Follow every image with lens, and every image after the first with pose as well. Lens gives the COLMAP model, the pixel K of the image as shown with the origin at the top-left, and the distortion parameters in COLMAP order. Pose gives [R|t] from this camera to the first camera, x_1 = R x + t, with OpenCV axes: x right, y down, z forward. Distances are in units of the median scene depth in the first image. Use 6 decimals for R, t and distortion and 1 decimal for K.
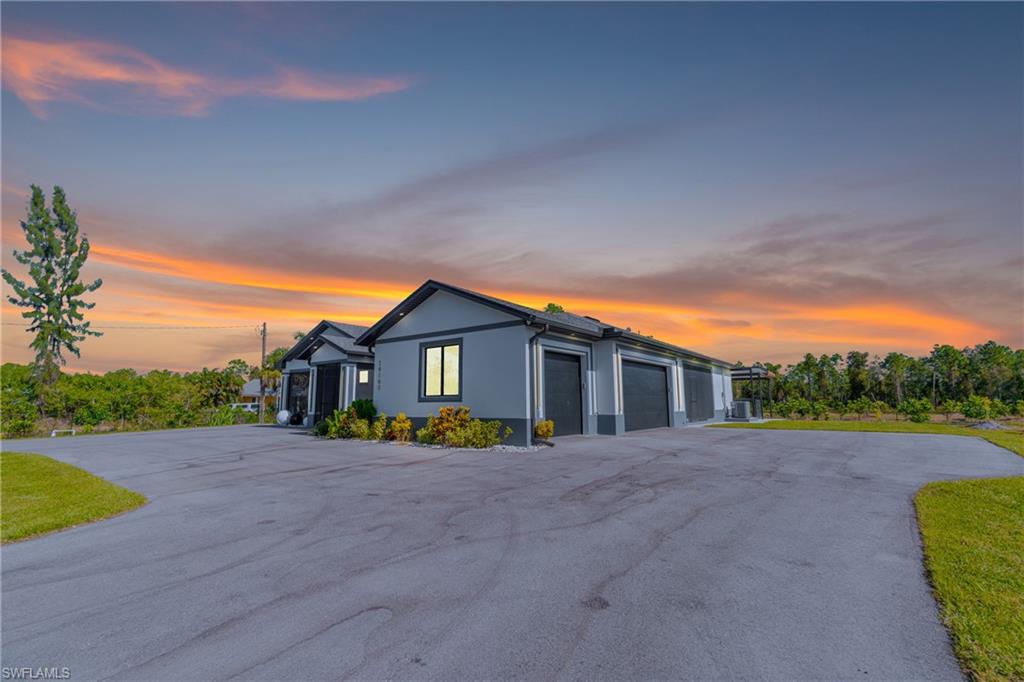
lens RADIAL K [[459.8, 0, 512.4], [0, 459.8, 333.5], [0, 0, 1]] dist [-0.002805, 0.000900]
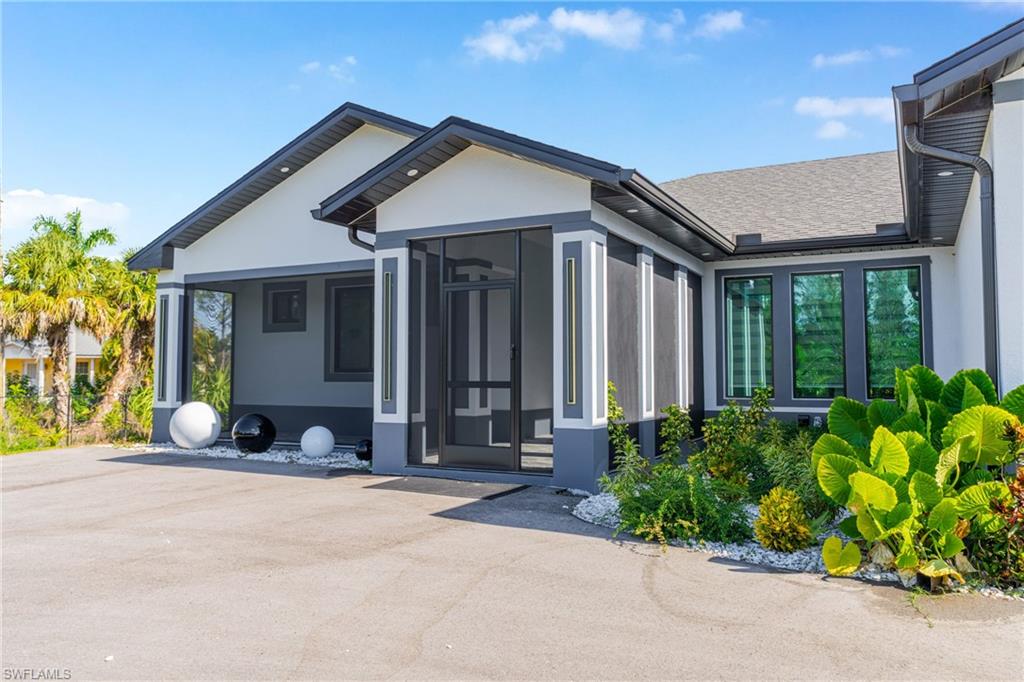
lens RADIAL K [[809.1, 0, 486.1], [0, 809.1, 324.8], [0, 0, 1]] dist [-0.008233, -0.002282]
pose [[0.989054, 0.010128, 0.147209, -0.387335], [-0.023313, 0.995837, 0.088119, 0.064127], [-0.145704, -0.090586, 0.985172, 0.453005]]
